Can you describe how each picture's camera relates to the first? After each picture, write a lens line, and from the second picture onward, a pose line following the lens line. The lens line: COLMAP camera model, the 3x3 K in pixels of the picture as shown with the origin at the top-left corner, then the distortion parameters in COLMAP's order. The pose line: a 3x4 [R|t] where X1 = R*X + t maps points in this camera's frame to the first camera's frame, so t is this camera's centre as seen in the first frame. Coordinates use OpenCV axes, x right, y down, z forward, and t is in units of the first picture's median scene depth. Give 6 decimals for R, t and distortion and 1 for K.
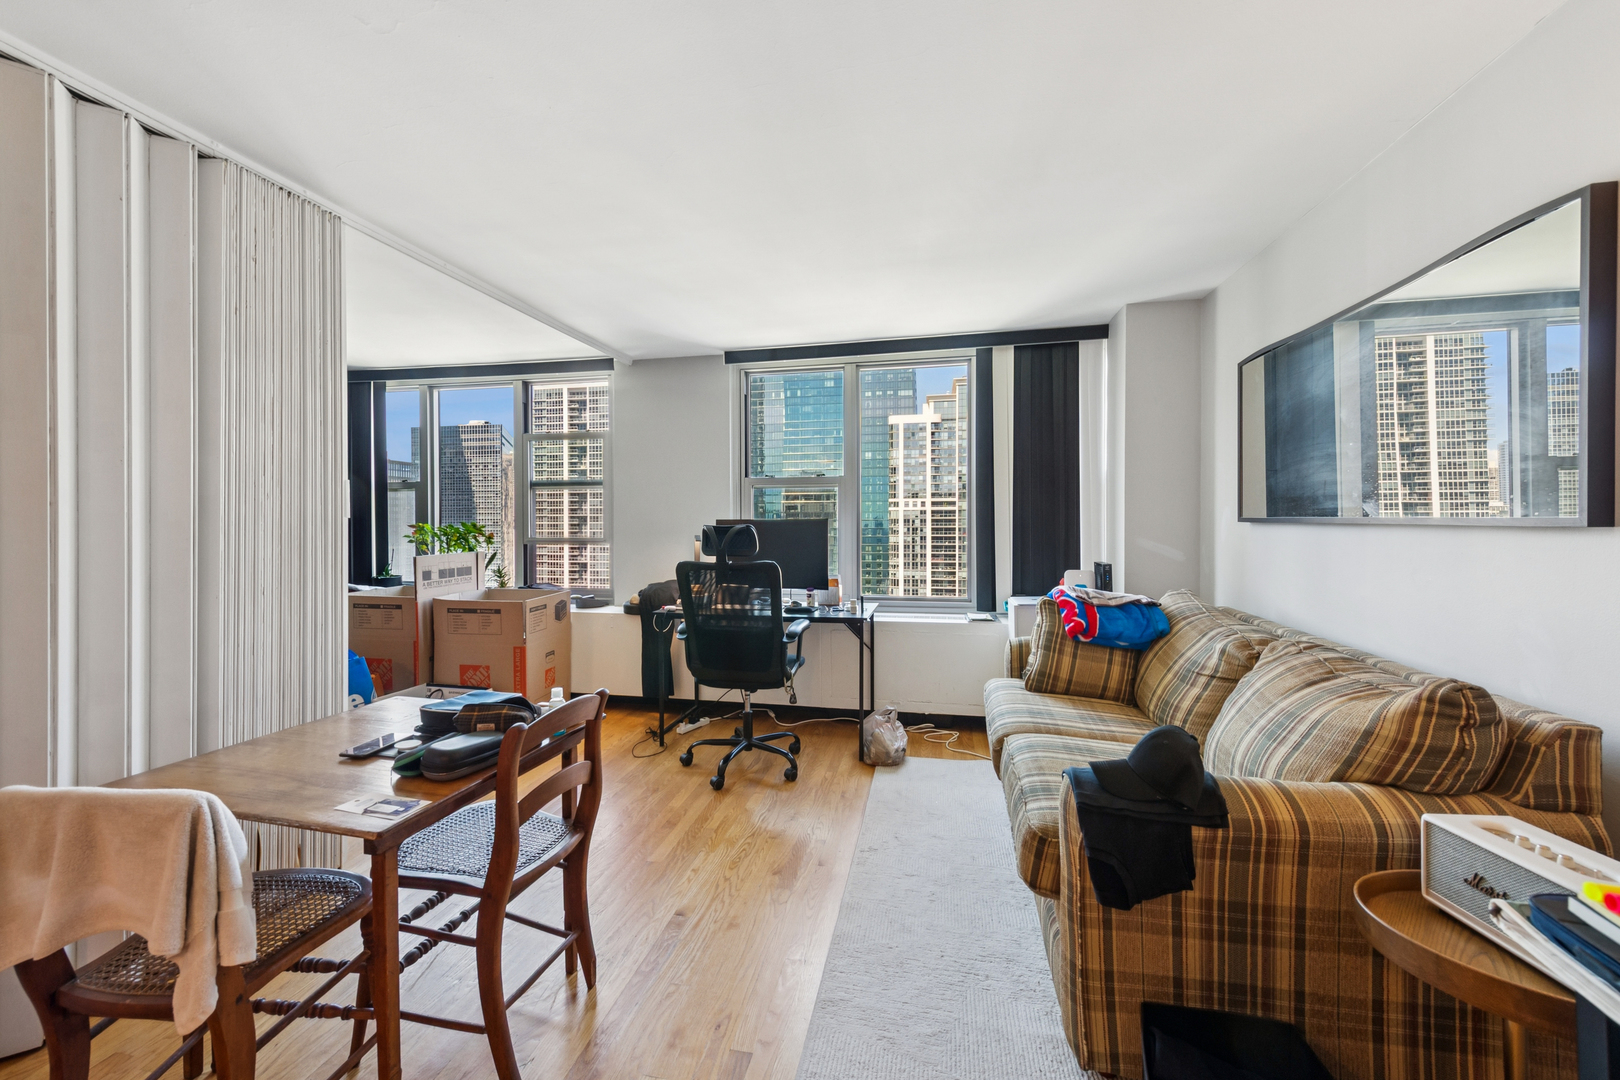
lens RADIAL K [[650.8, 0, 801.1], [0, 650.8, 529.2], [0, 0, 1]] dist [0.012804, -0.002398]
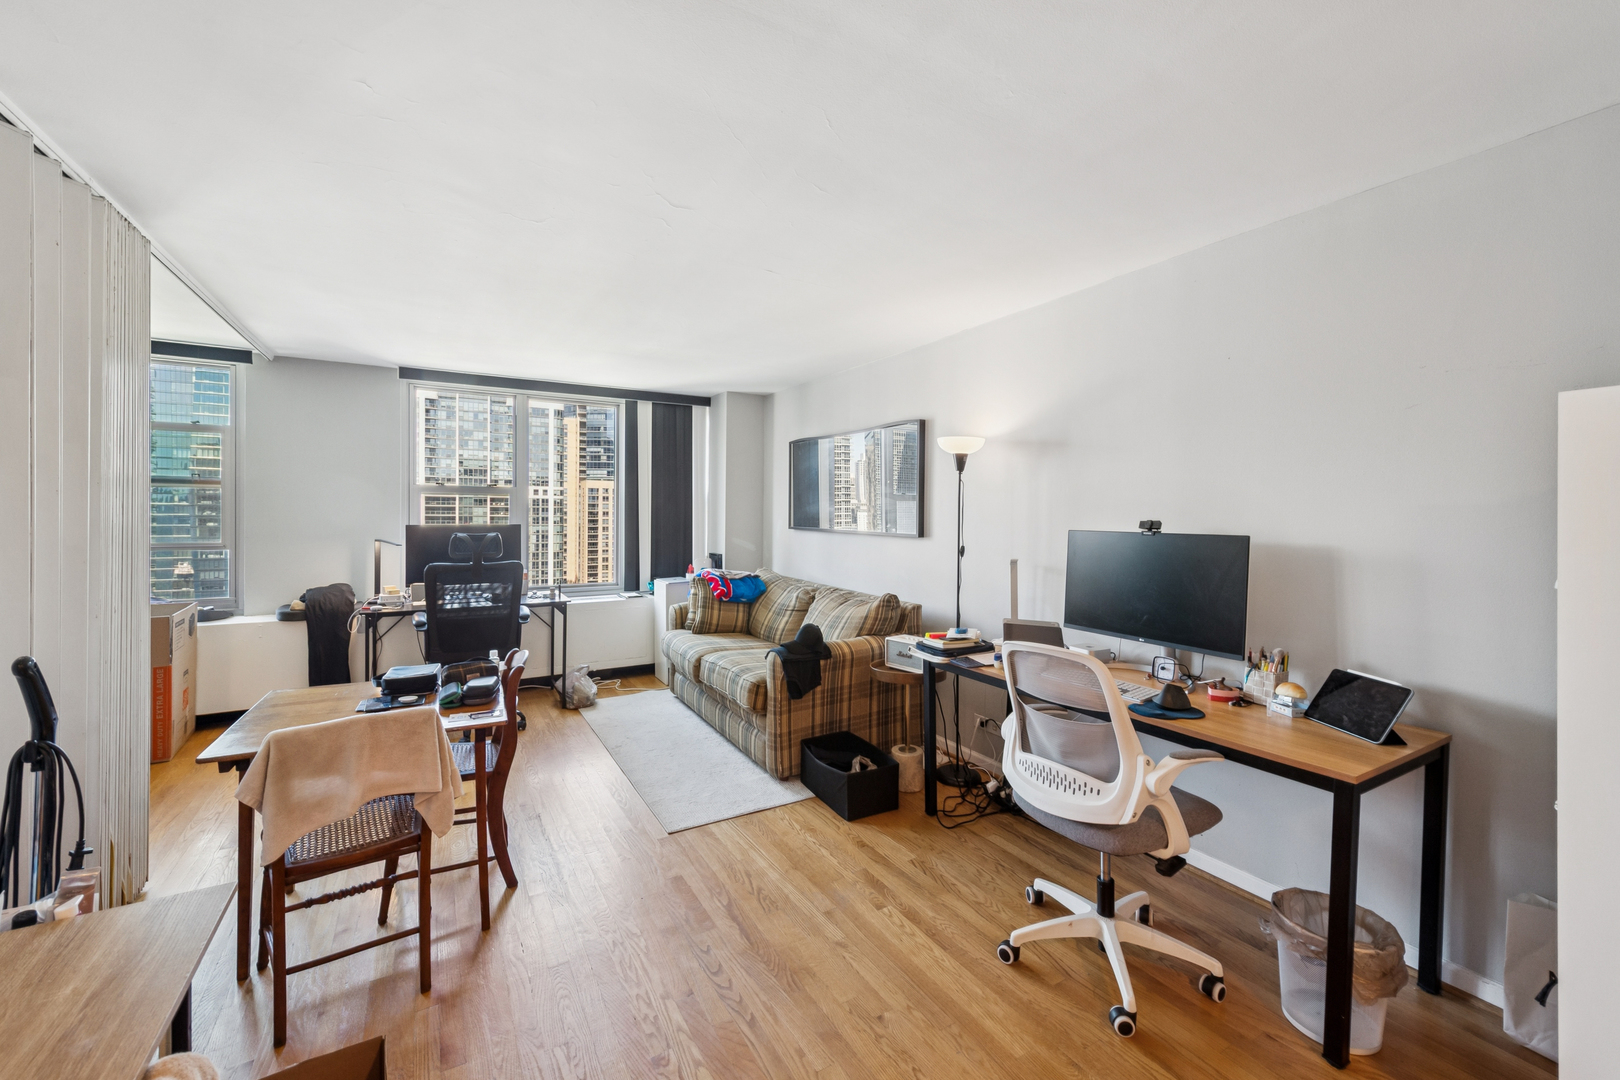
lens RADIAL K [[650.8, 0, 805.3], [0, 650.8, 516.1], [0, 0, 1]] dist [0.012804, -0.002398]
pose [[0.738347, 0.006020, 0.674394, -0.459554], [-0.004879, 0.999982, -0.003584, -0.035283], [-0.674404, -0.000644, 0.738363, -0.324281]]
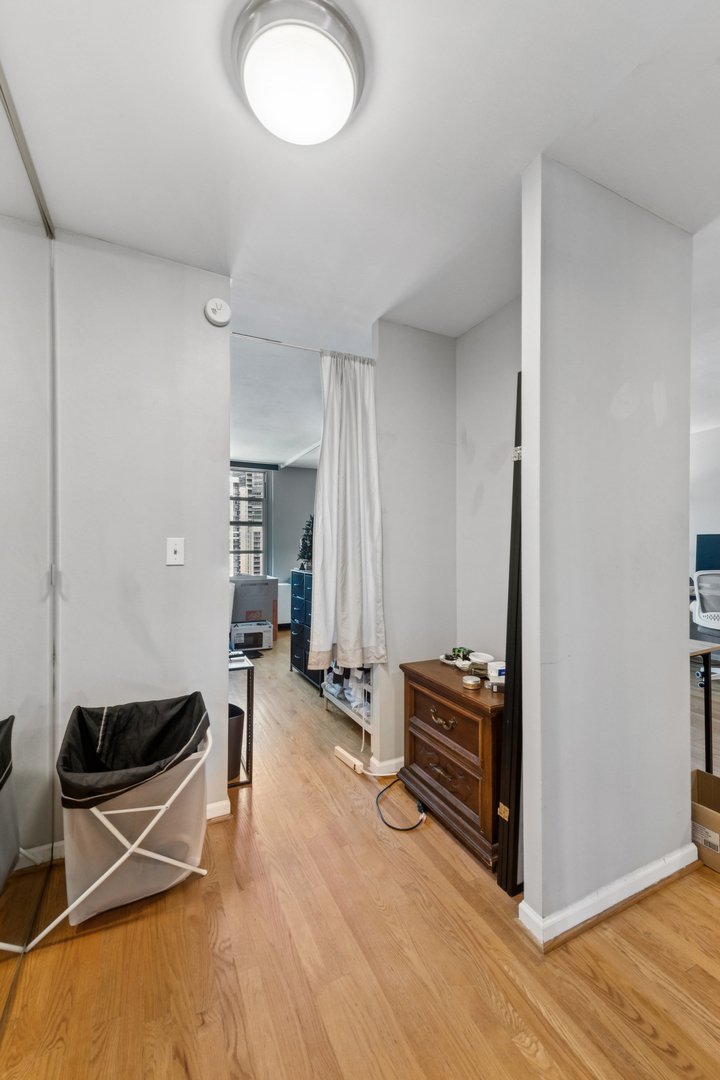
lens RADIAL K [[433.9, 0, 353.2], [0, 433.9, 545.3], [0, 0, 1]] dist [0.012804, -0.002398]
pose [[0.791496, 0.000801, 0.611174, -1.309944], [0.008355, 0.999892, -0.012131, 0.022643], [-0.611117, 0.014708, 0.791404, -0.344452]]
